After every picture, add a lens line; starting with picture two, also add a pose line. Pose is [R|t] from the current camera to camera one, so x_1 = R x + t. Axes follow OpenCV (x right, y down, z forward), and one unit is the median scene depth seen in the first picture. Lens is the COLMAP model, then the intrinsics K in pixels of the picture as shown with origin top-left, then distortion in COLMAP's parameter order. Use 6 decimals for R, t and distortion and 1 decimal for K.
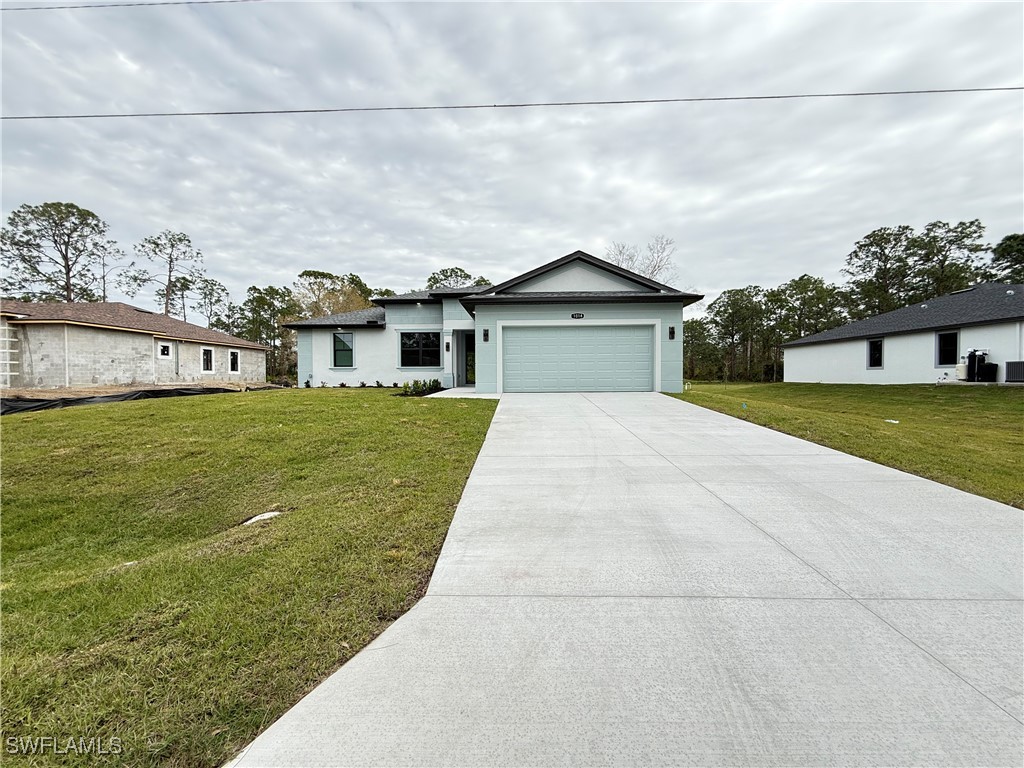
lens RADIAL K [[407.9, 0, 510.2], [0, 407.9, 384.8], [0, 0, 1]] dist [0.001331, -0.000267]
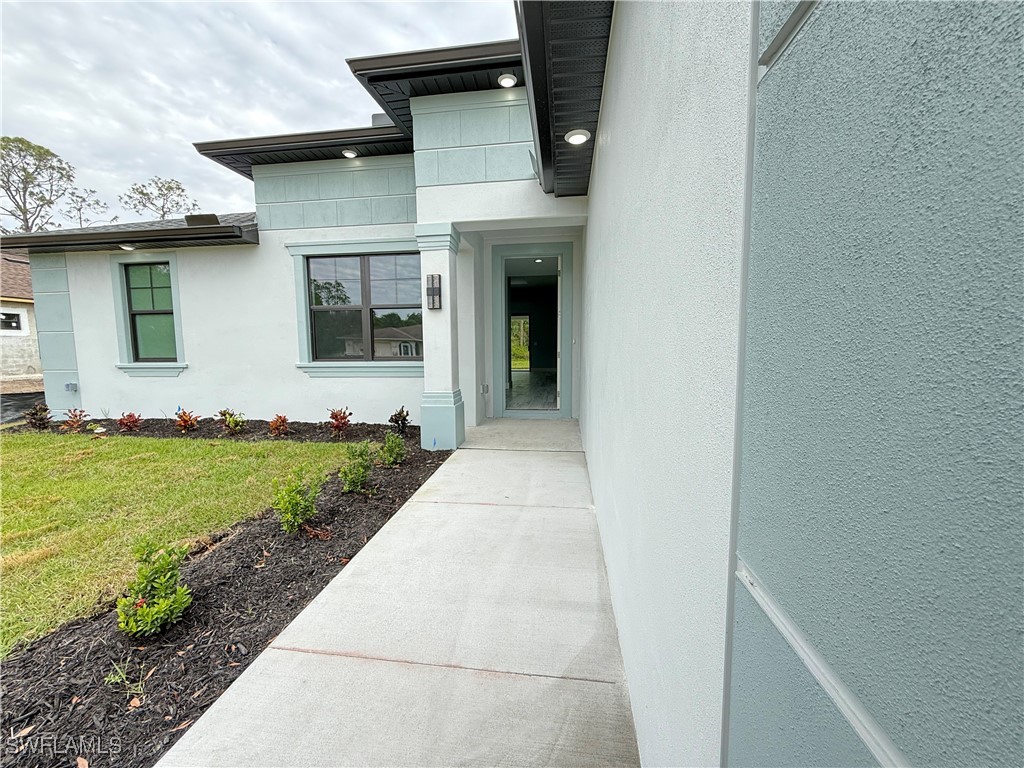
lens RADIAL K [[408.3, 0, 509.2], [0, 408.3, 386.5], [0, 0, 1]] dist [0.002399, -0.000145]
pose [[0.993683, 0.005156, -0.112103, -0.042392], [0.004191, 0.996542, 0.082990, -0.030538], [0.112143, -0.082936, 0.990225, 0.413871]]
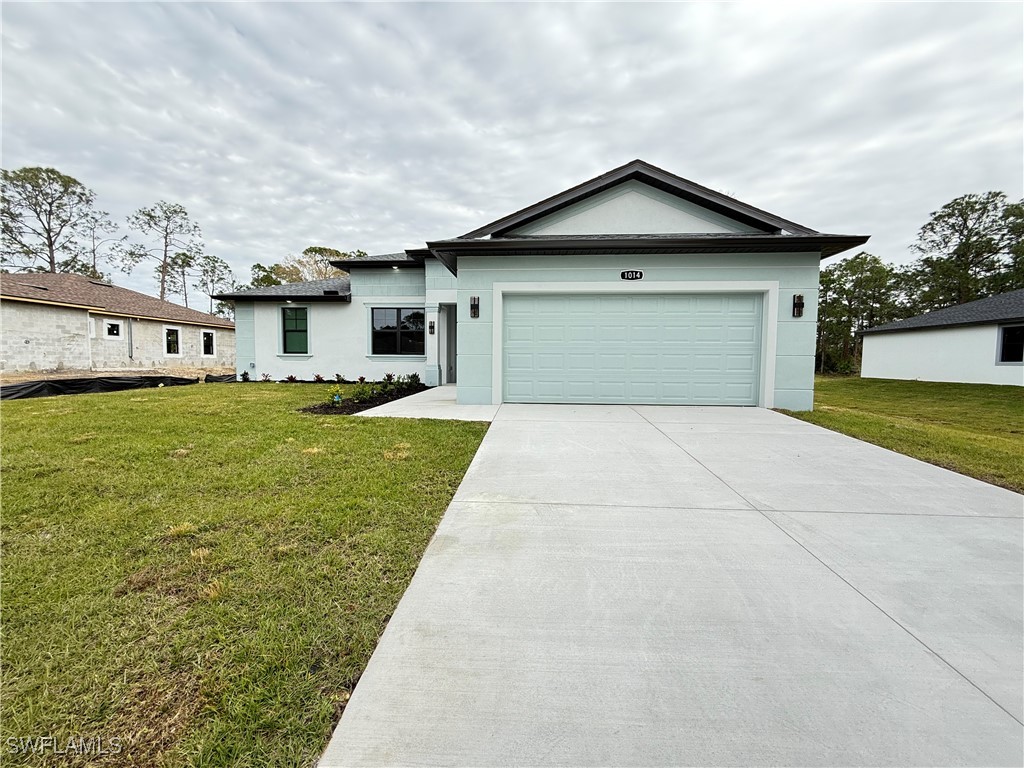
lens RADIAL K [[407.9, 0, 510.2], [0, 407.9, 384.8], [0, 0, 1]] dist [0.001331, -0.000267]
pose [[0.998924, 0.016885, -0.043185, 0.008293], [-0.015220, 0.999139, 0.038583, -0.013196], [0.043799, -0.037884, 0.998322, 0.165300]]
